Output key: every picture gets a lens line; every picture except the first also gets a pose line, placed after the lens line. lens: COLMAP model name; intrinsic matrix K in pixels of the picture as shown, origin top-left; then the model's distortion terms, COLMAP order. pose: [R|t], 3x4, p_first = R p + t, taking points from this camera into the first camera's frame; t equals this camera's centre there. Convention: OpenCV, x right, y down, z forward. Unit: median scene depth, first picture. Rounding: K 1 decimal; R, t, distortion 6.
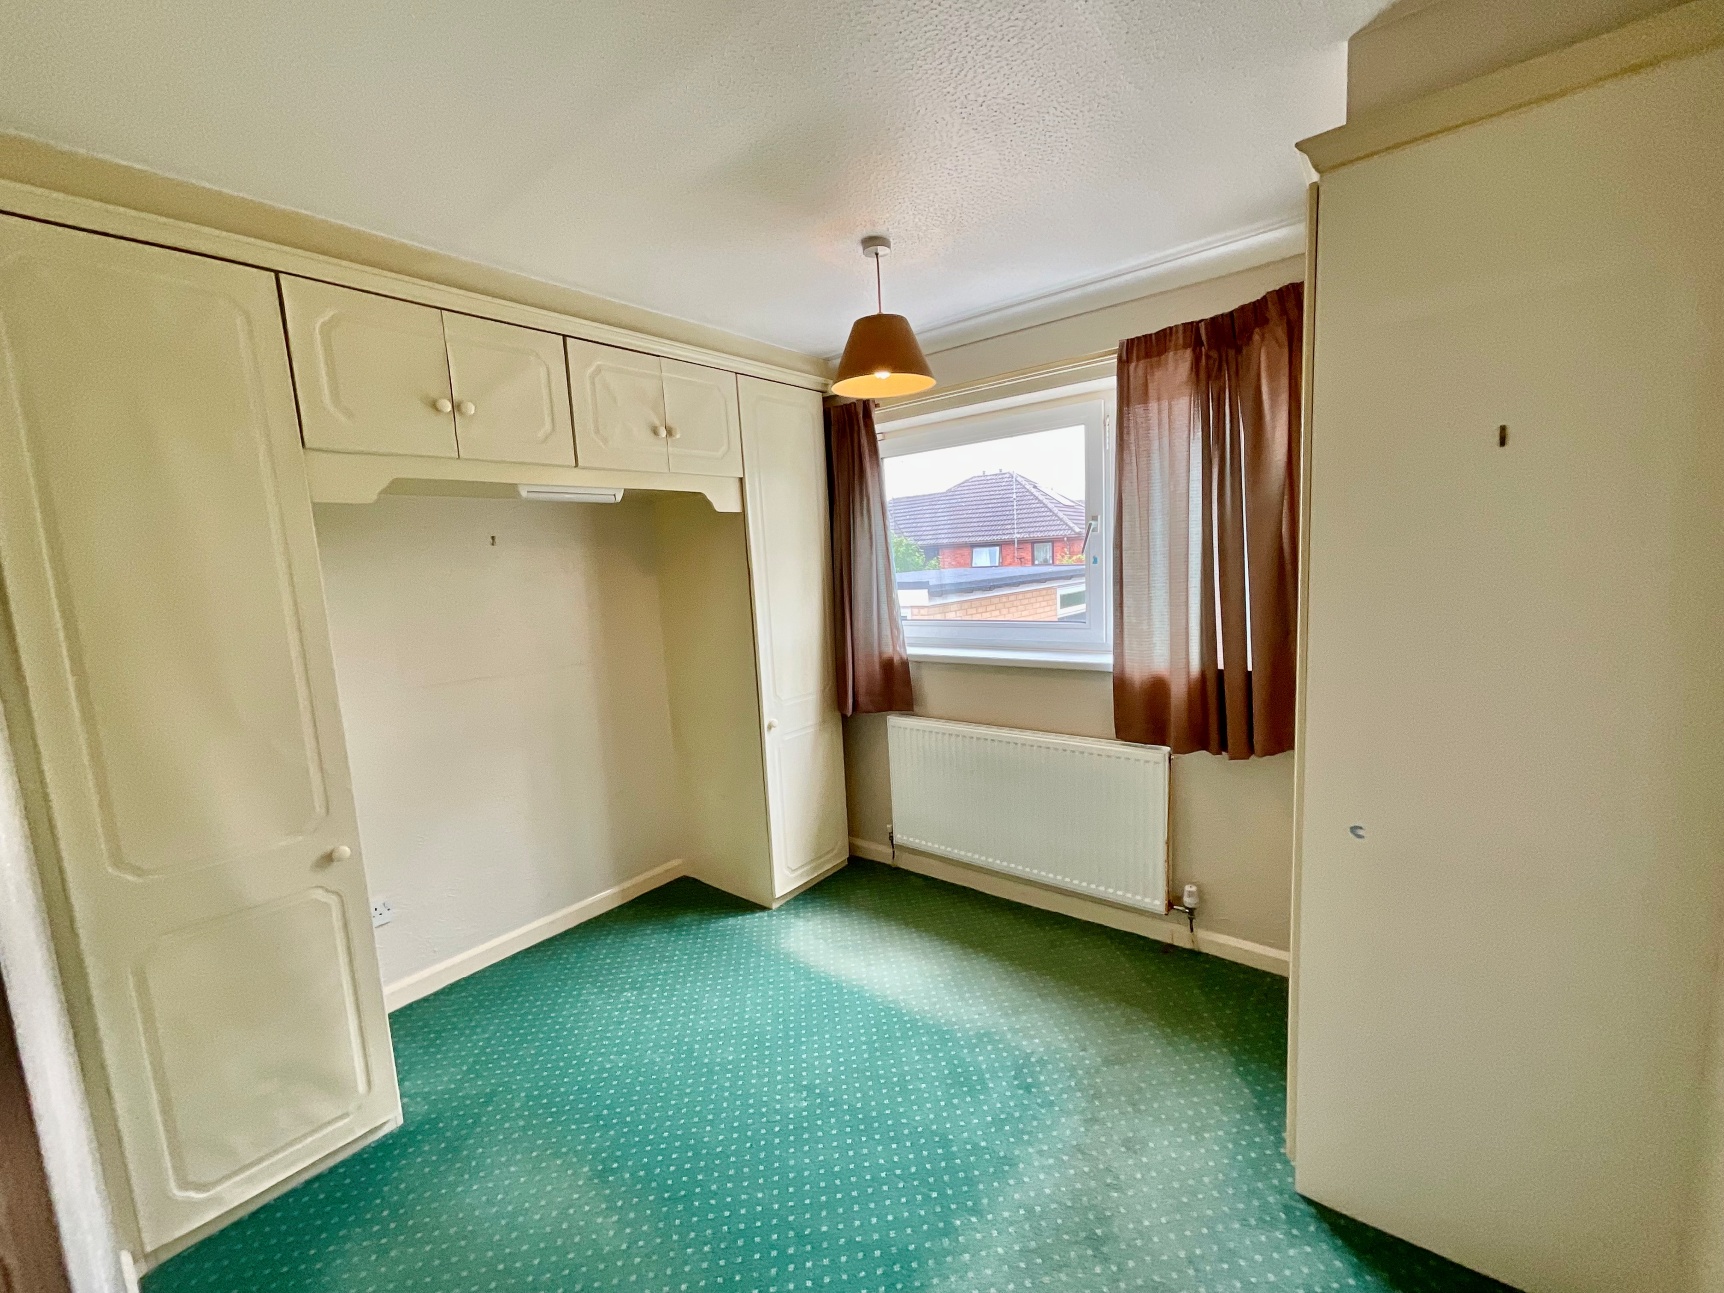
lens RADIAL K [[720.1, 0, 884.7], [0, 720.1, 645.3], [0, 0, 1]] dist [-0.001862, 0.000854]
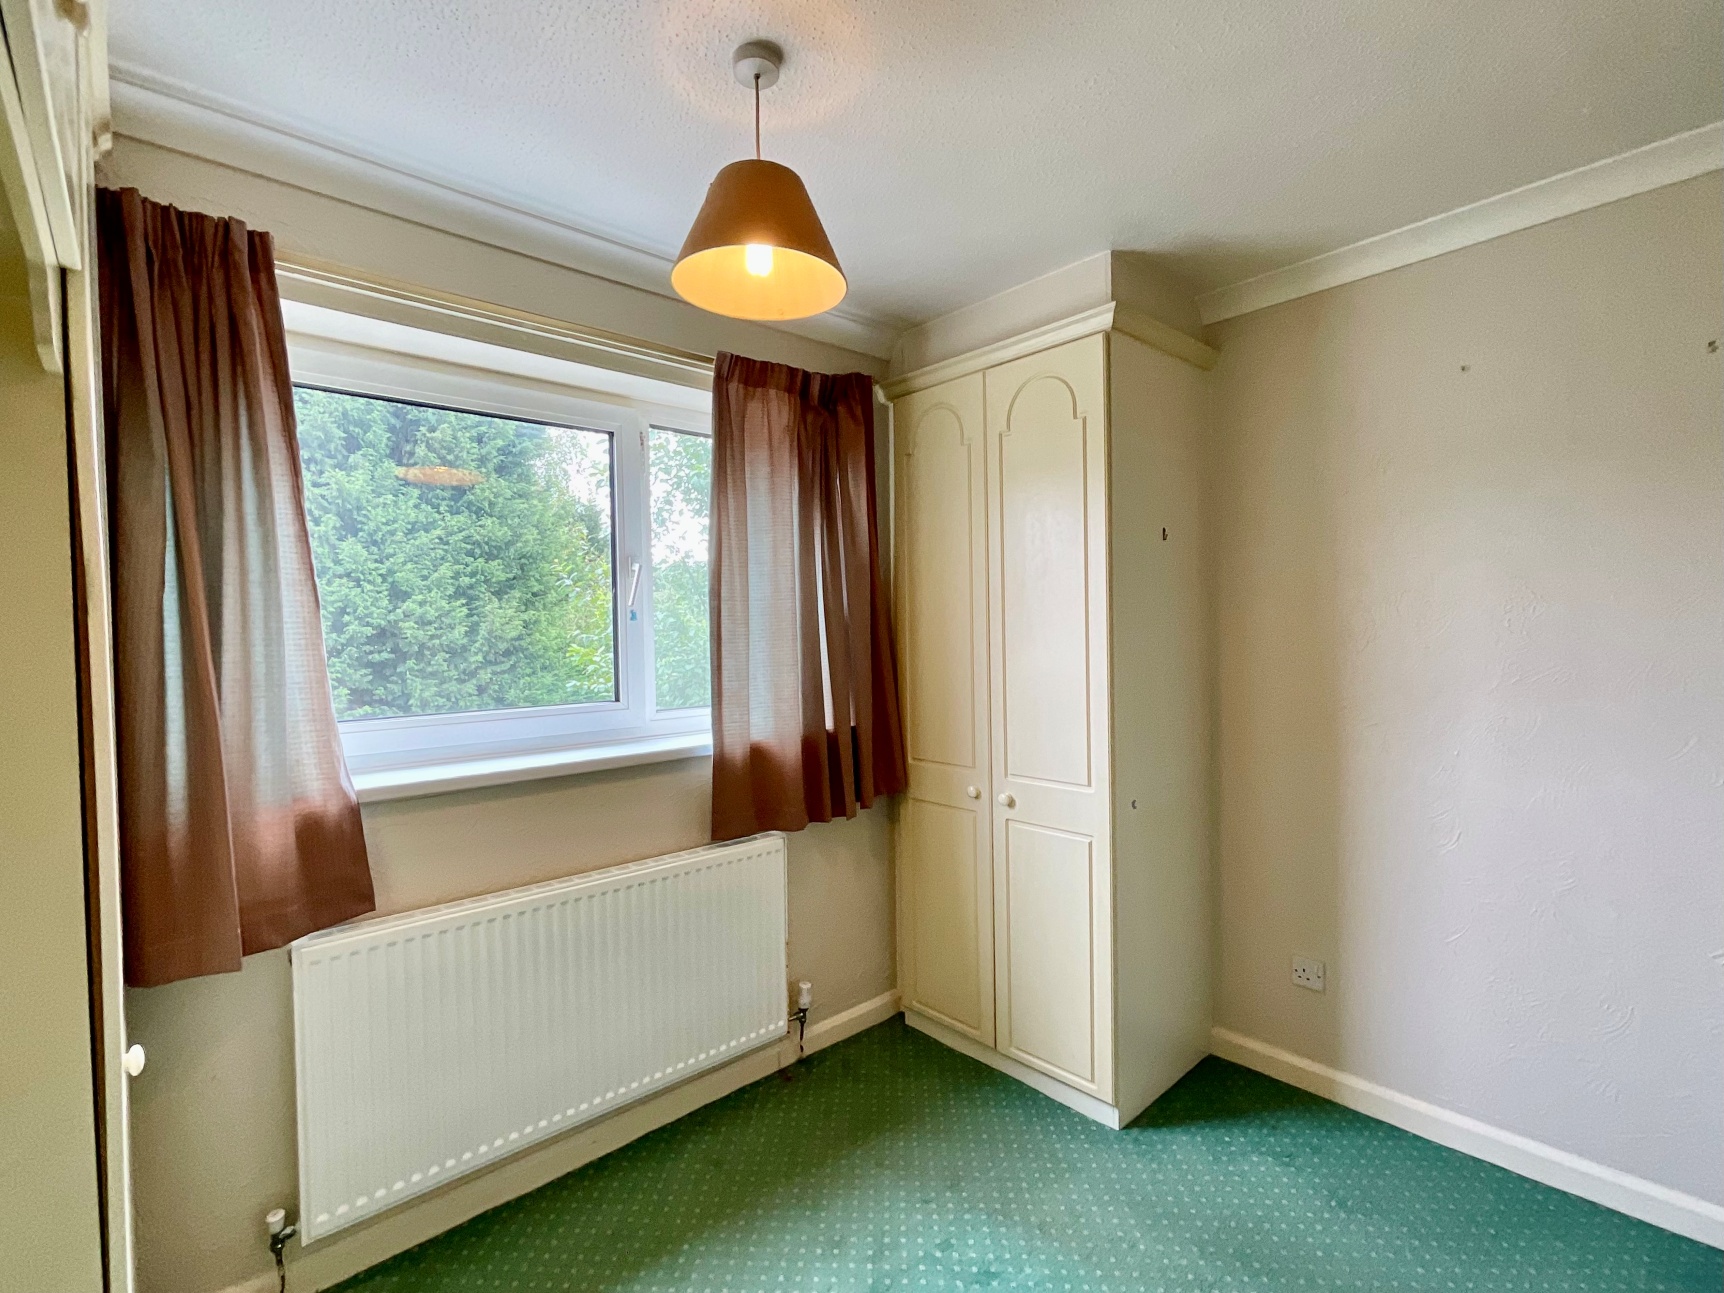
lens RADIAL K [[812.8, 0, 862.0], [0, 812.8, 646.5], [0, 0, 1]] dist [-0.003100, 0.000141]
pose [[0.174189, 0.022825, 0.984448, -0.539088], [0.133242, 0.989991, -0.046529, -0.016197], [-0.975656, 0.139275, 0.169404, 0.688315]]
